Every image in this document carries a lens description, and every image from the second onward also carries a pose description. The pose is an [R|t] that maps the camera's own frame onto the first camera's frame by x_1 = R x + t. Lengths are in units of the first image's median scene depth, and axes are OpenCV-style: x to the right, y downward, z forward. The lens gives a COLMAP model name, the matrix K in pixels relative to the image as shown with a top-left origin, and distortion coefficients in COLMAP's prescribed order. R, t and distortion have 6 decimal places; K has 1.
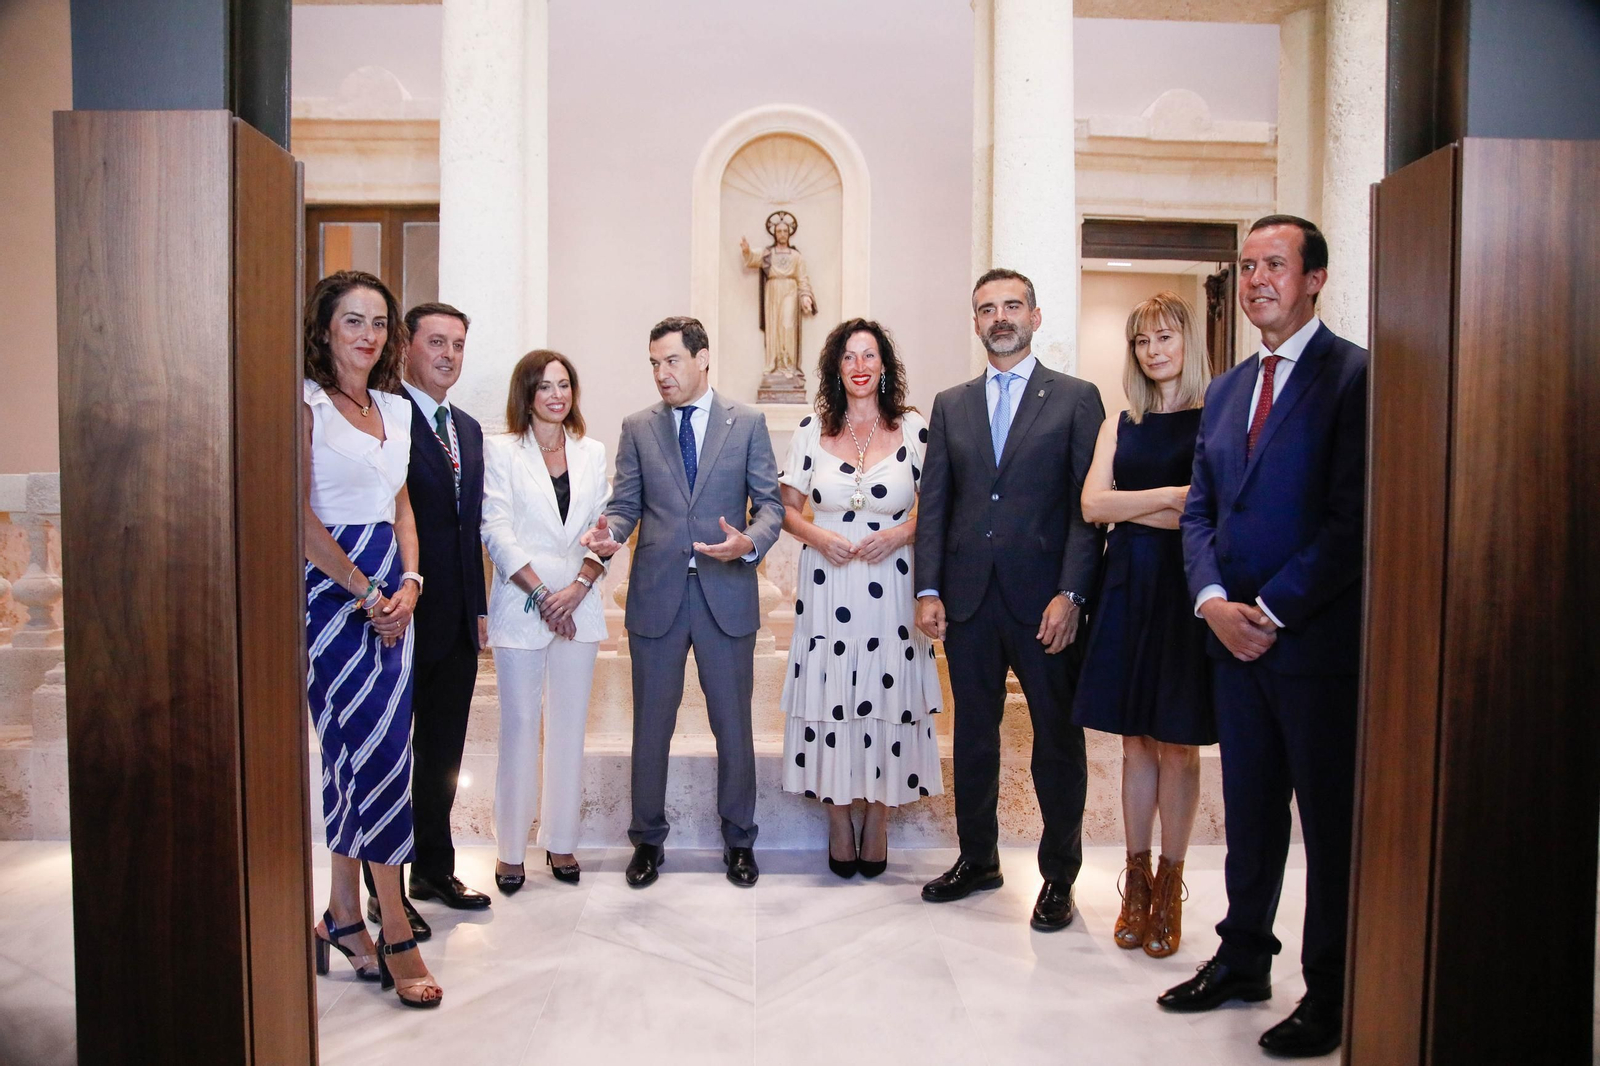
lens RADIAL K [[1179.3, 0, 777.6], [0, 1179.3, 558.0], [0, 0, 1]] dist [-0.103675, 0.103502]
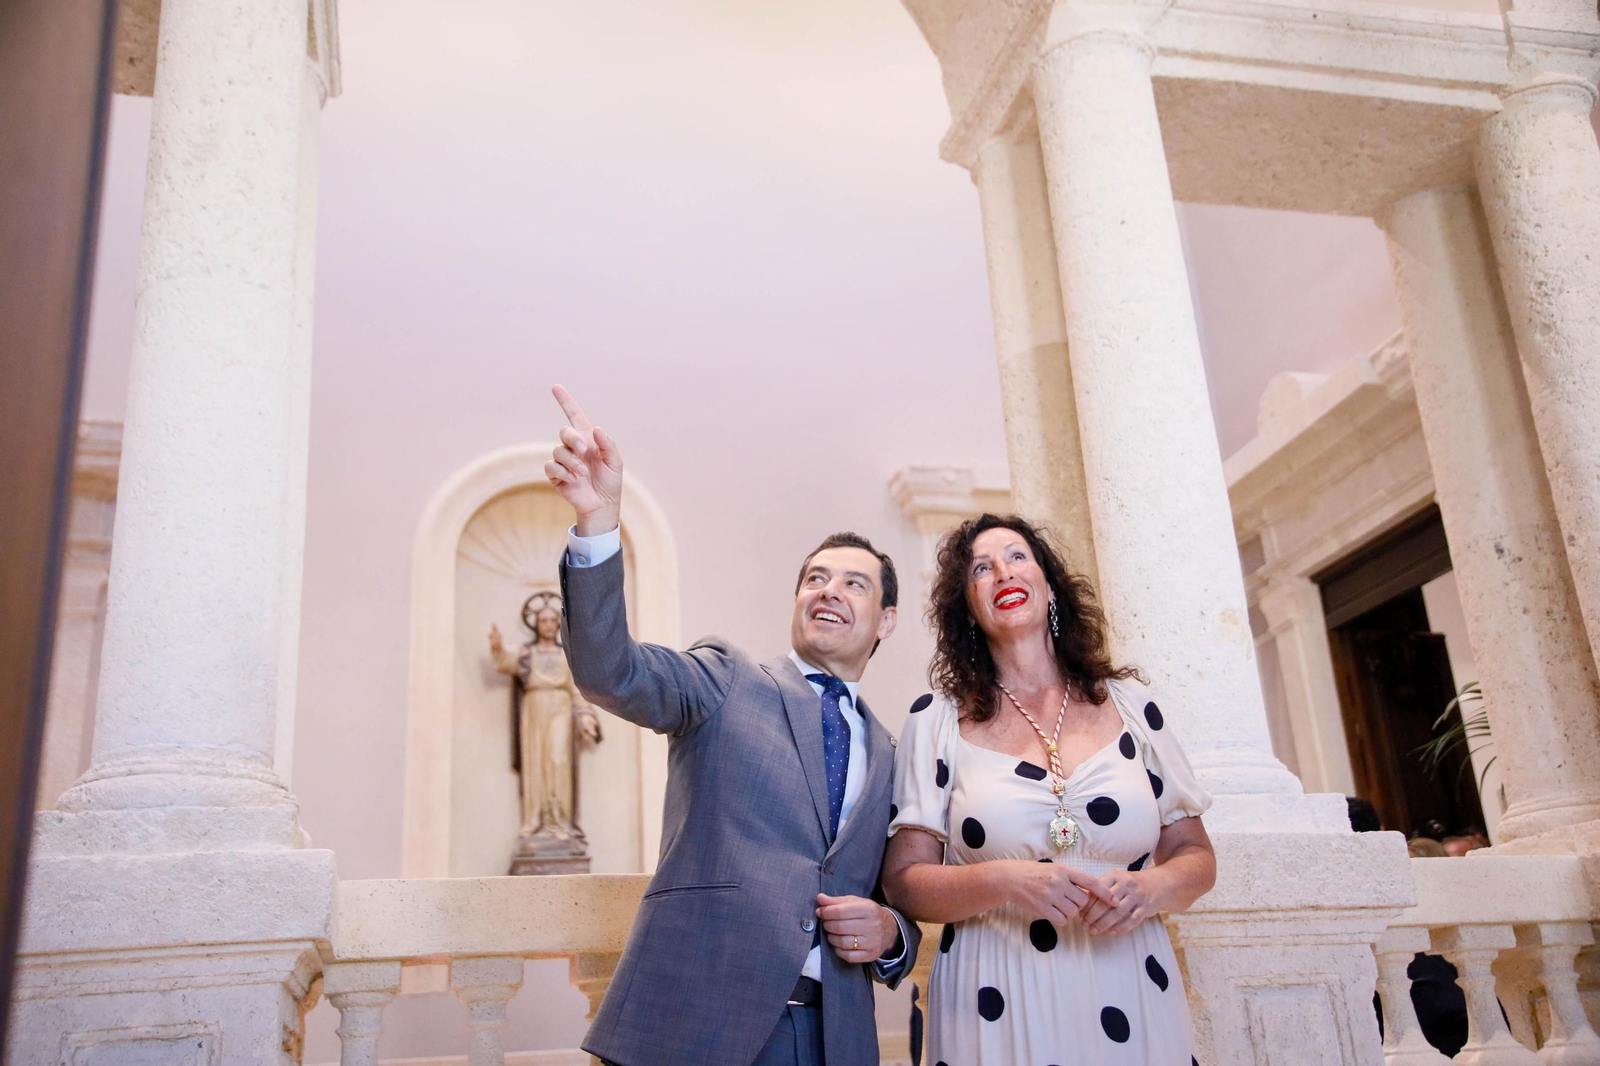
lens RADIAL K [[1574.0, 0, 802.1], [0, 1574.0, 535.7], [0, 0, 1]] dist [0.016298, 0.009410]
pose [[0.970352, 0.010822, 0.241455, -0.073429], [0.083330, 0.922768, -0.376239, 0.027810], [-0.226879, 0.385204, 0.894508, 0.141085]]
